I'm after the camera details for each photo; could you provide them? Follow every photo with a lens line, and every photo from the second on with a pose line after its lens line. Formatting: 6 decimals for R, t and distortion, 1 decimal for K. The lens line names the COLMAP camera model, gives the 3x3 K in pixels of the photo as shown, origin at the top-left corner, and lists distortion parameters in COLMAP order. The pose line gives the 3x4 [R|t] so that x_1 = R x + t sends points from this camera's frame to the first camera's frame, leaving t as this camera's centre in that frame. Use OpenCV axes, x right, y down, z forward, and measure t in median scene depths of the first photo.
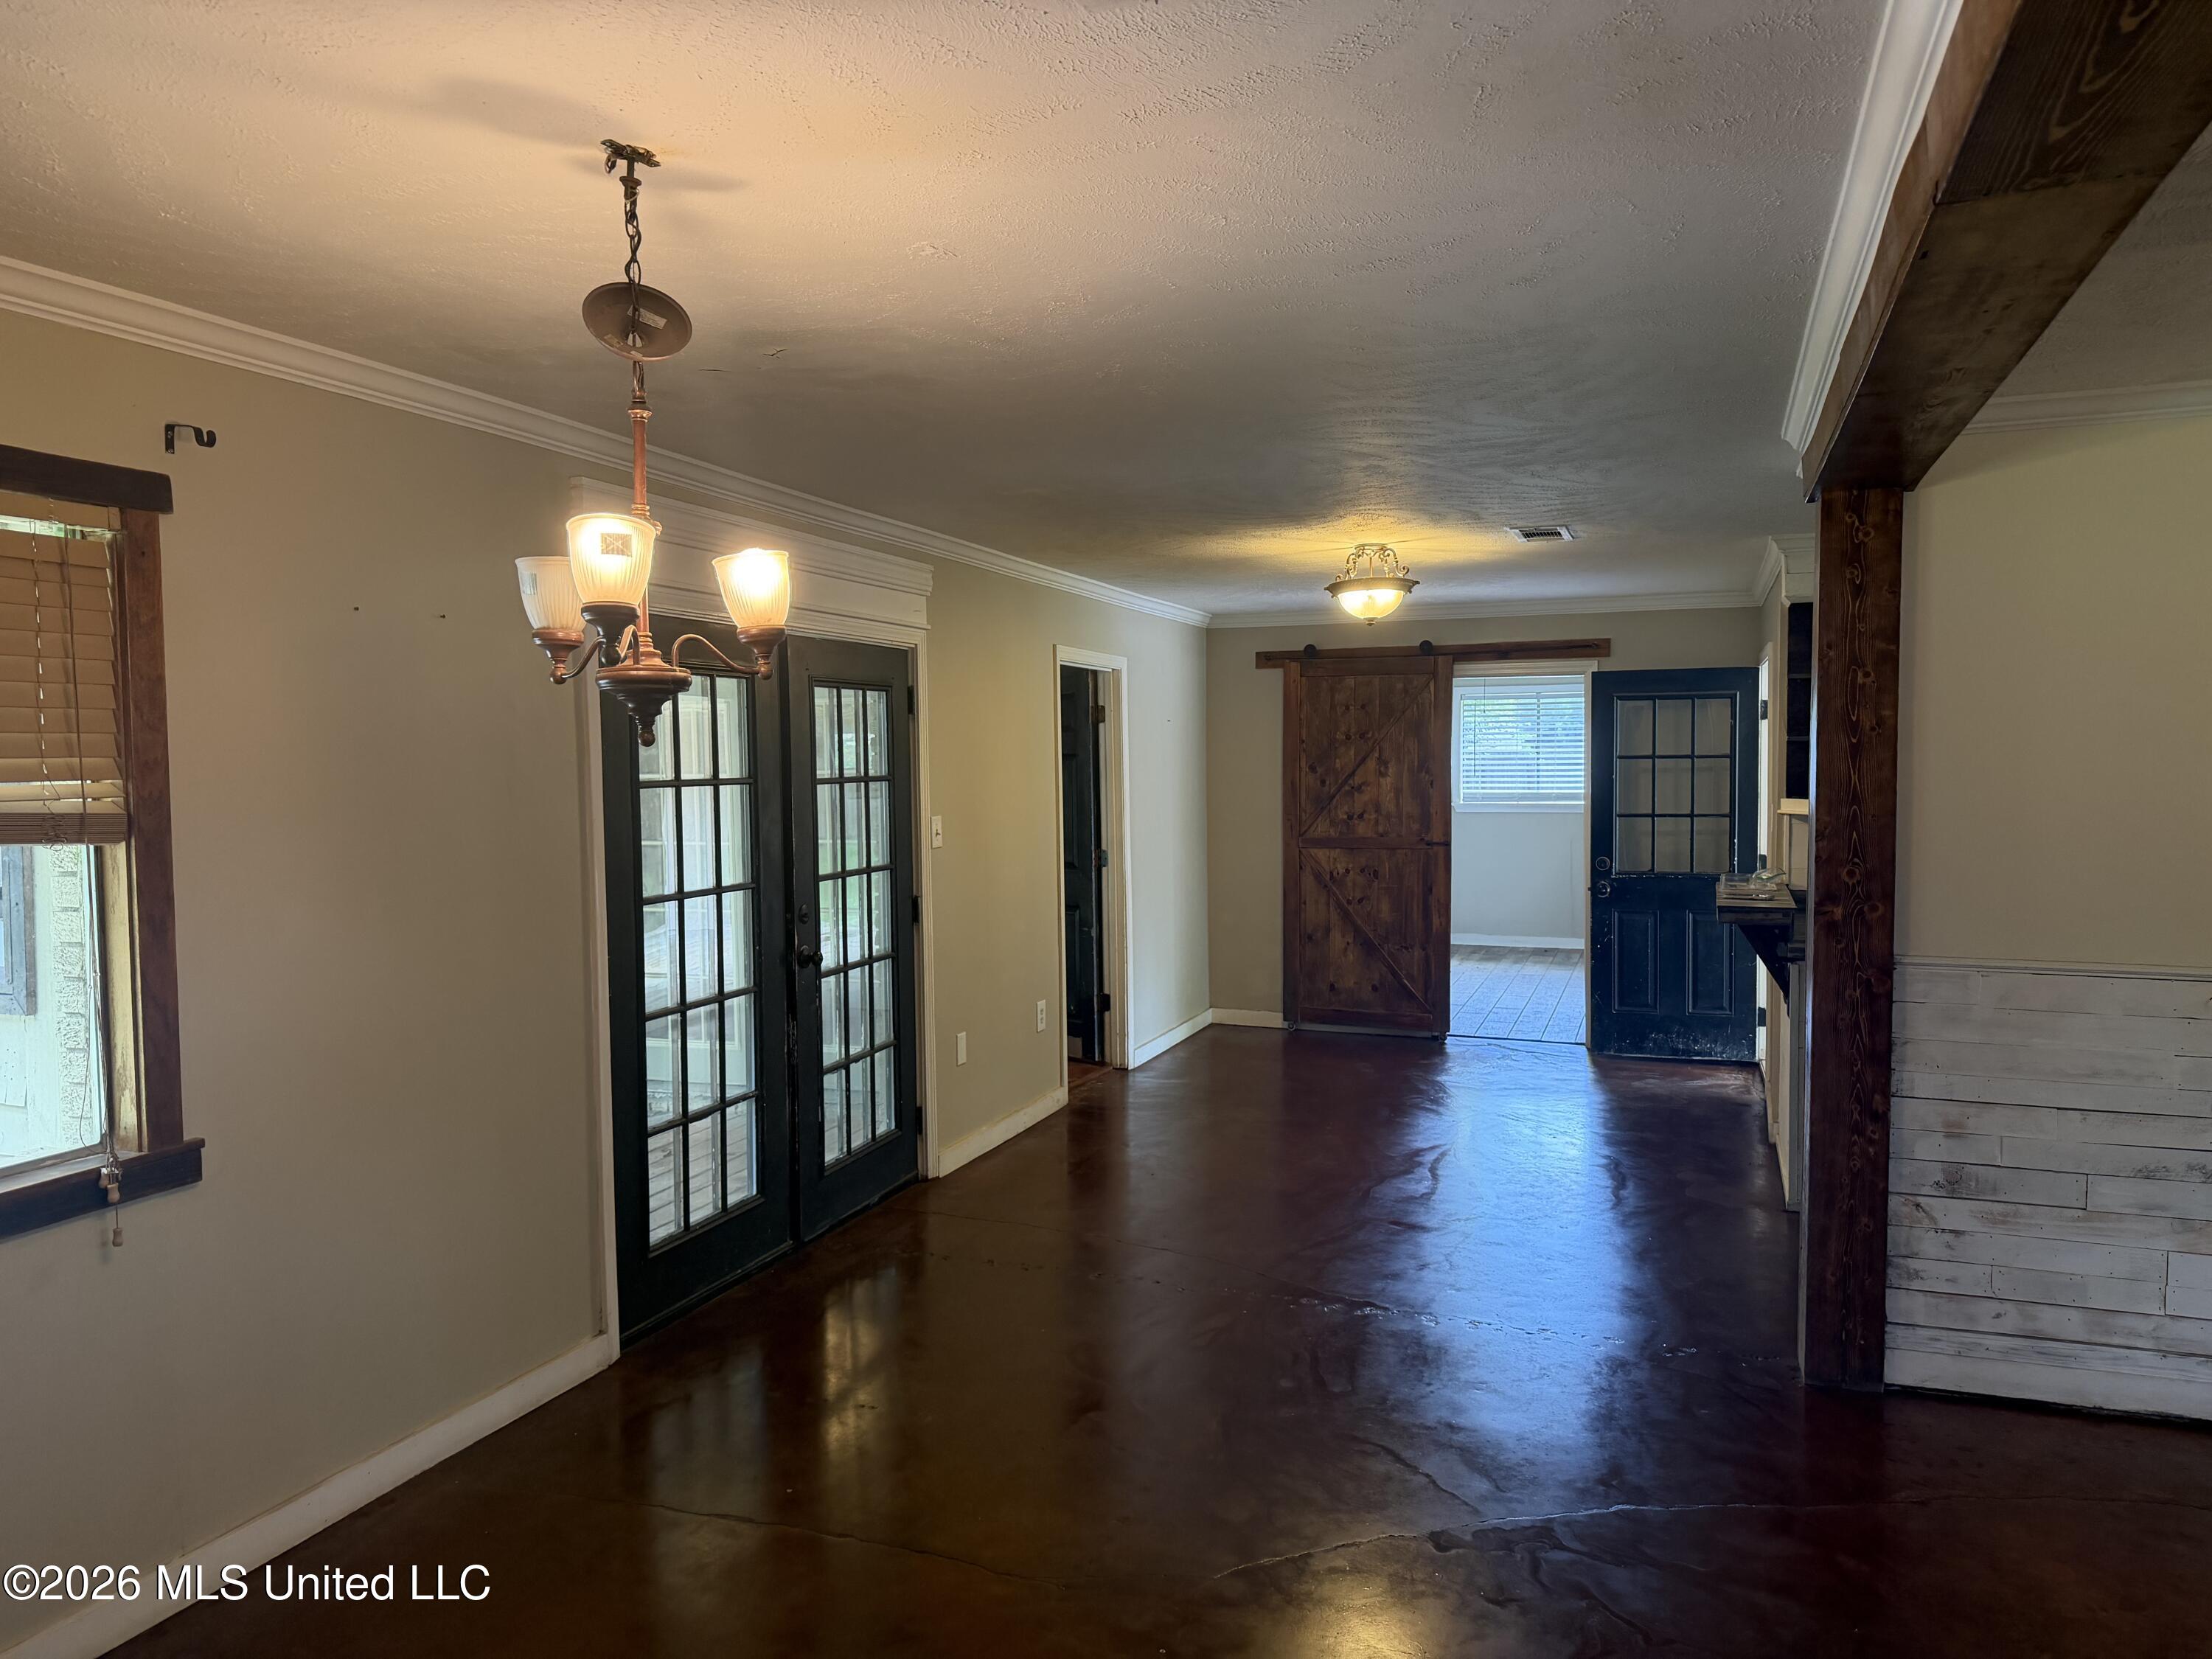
lens RADIAL K [[1567.2, 0, 1106.0], [0, 1567.2, 829.5], [0, 0, 1]] dist [0.030648, -0.055517]
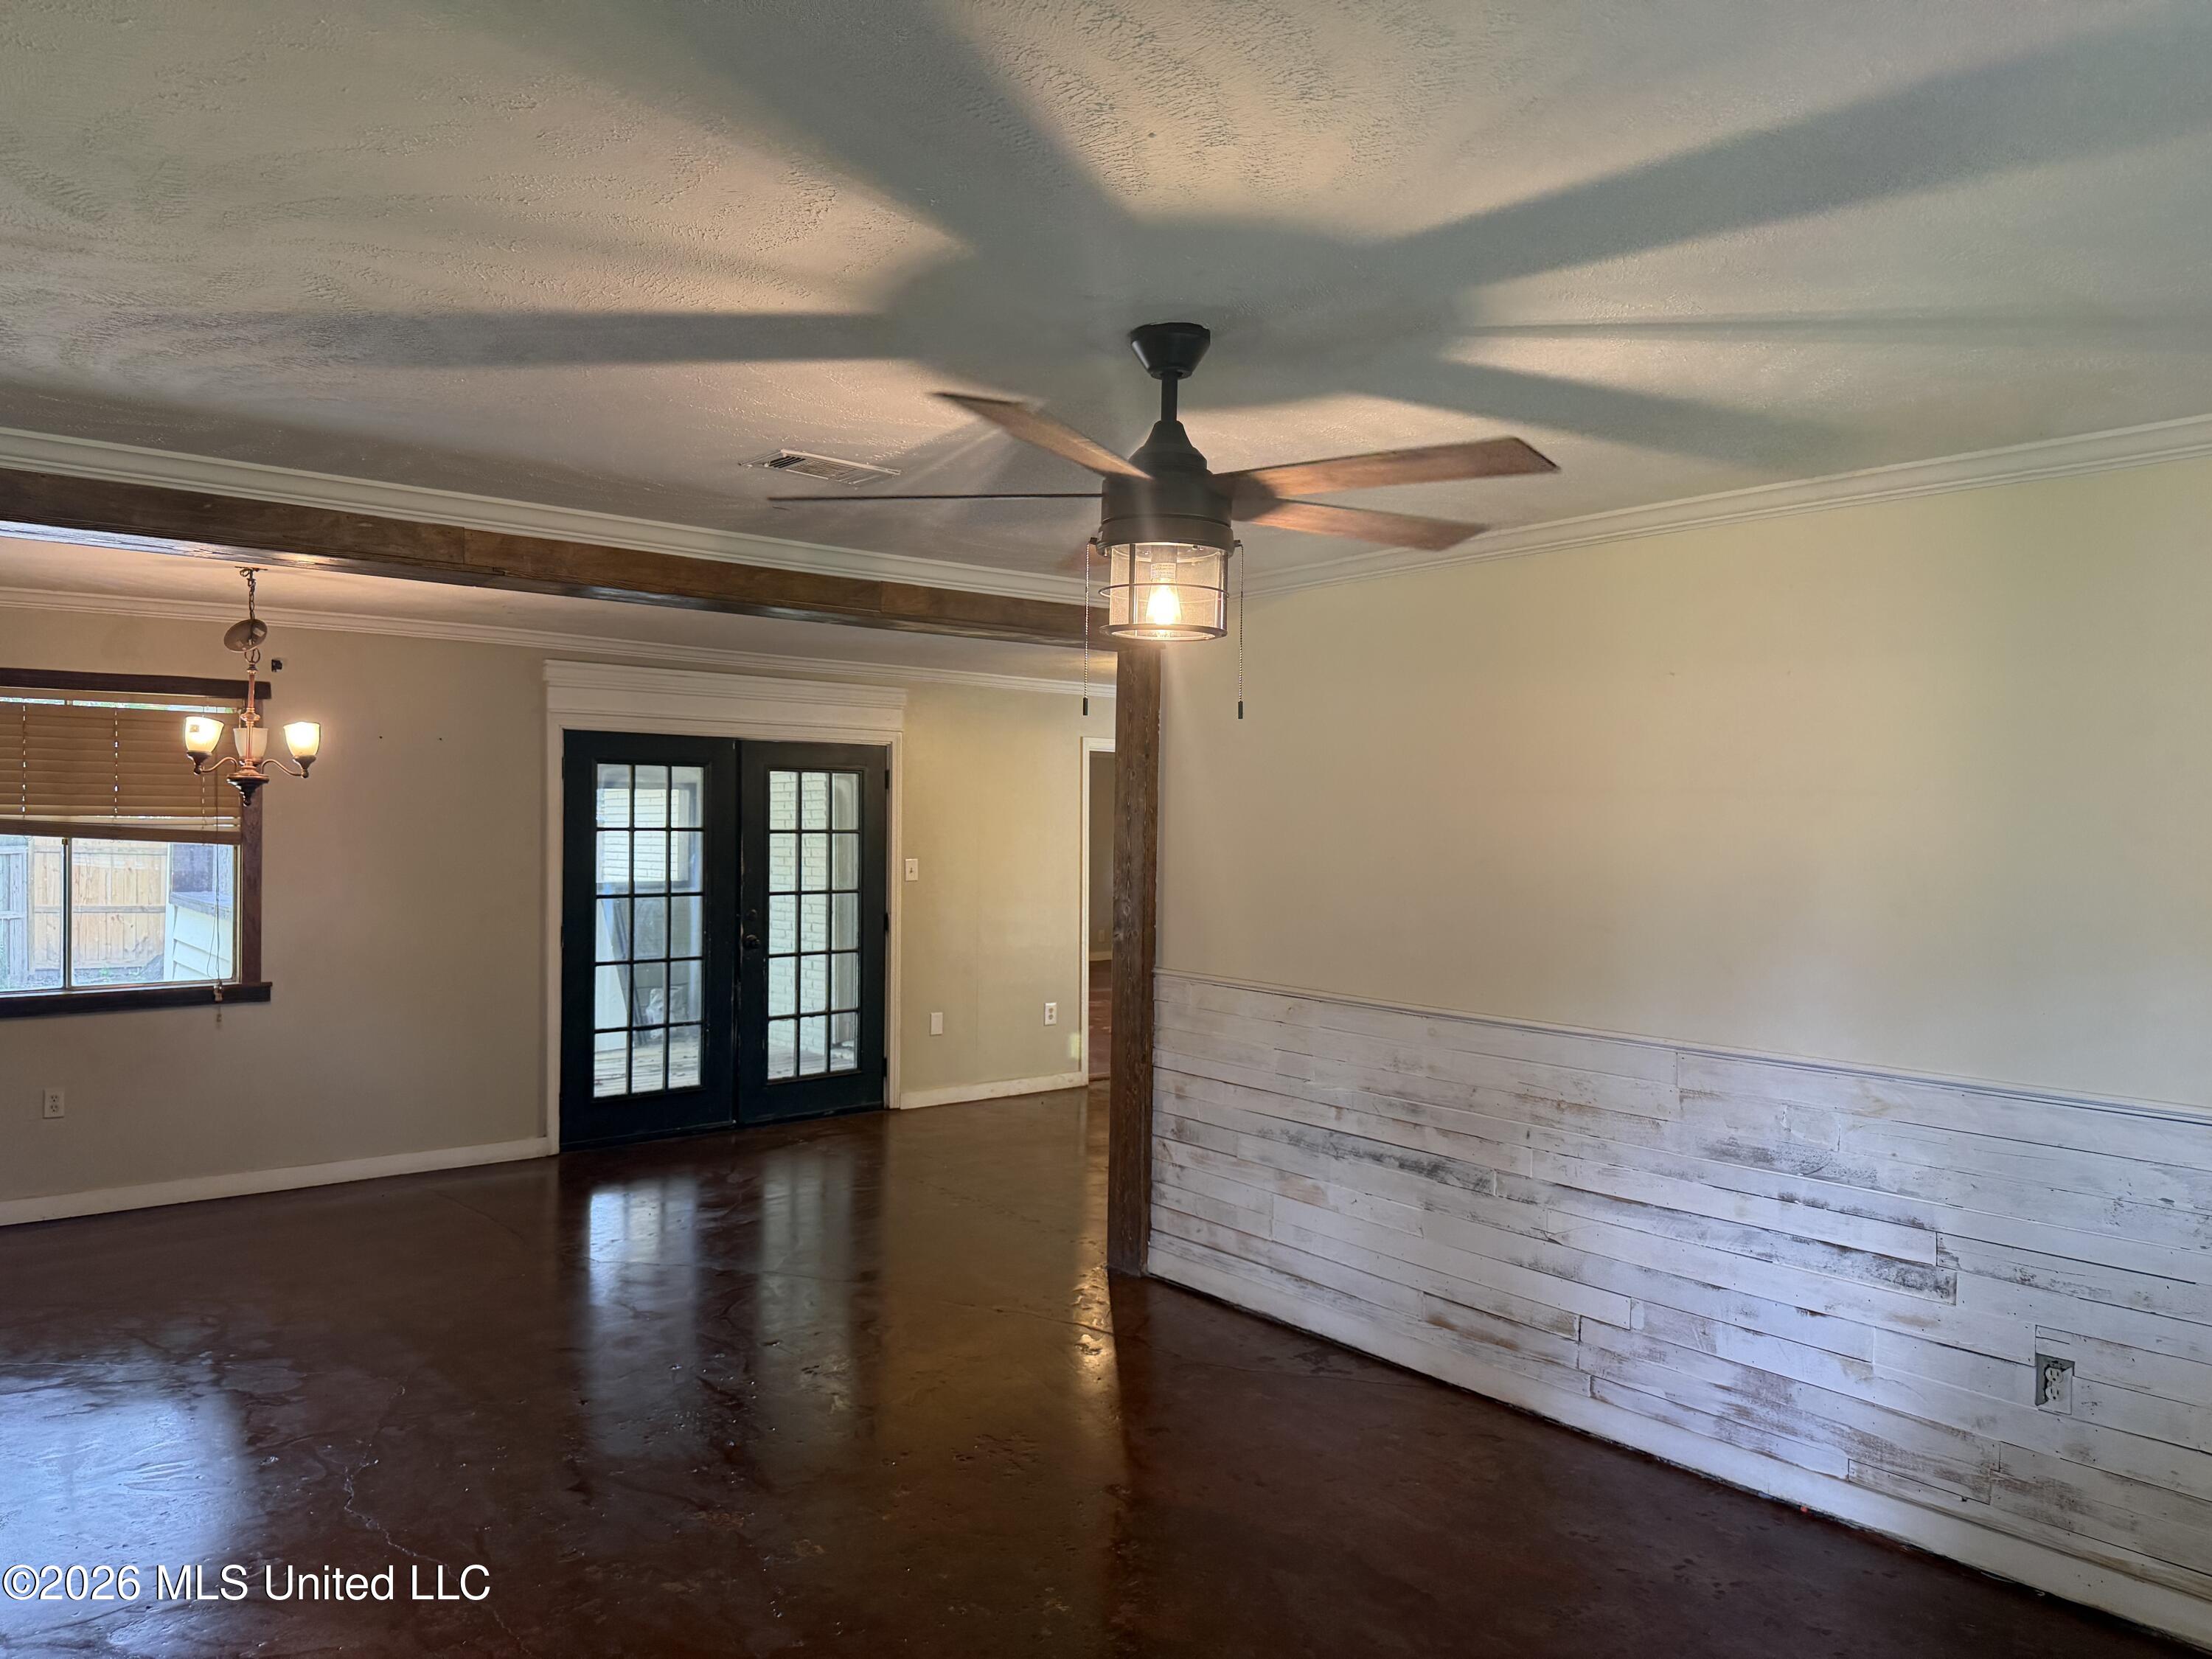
lens RADIAL K [[1567.2, 0, 1106.0], [0, 1567.2, 829.5], [0, 0, 1]] dist [0.030648, -0.055517]
pose [[0.869767, 0.022714, -0.492939, 1.154557], [-0.042889, 0.998639, -0.029661, -0.000505], [0.491595, 0.046940, 0.869558, -0.262397]]
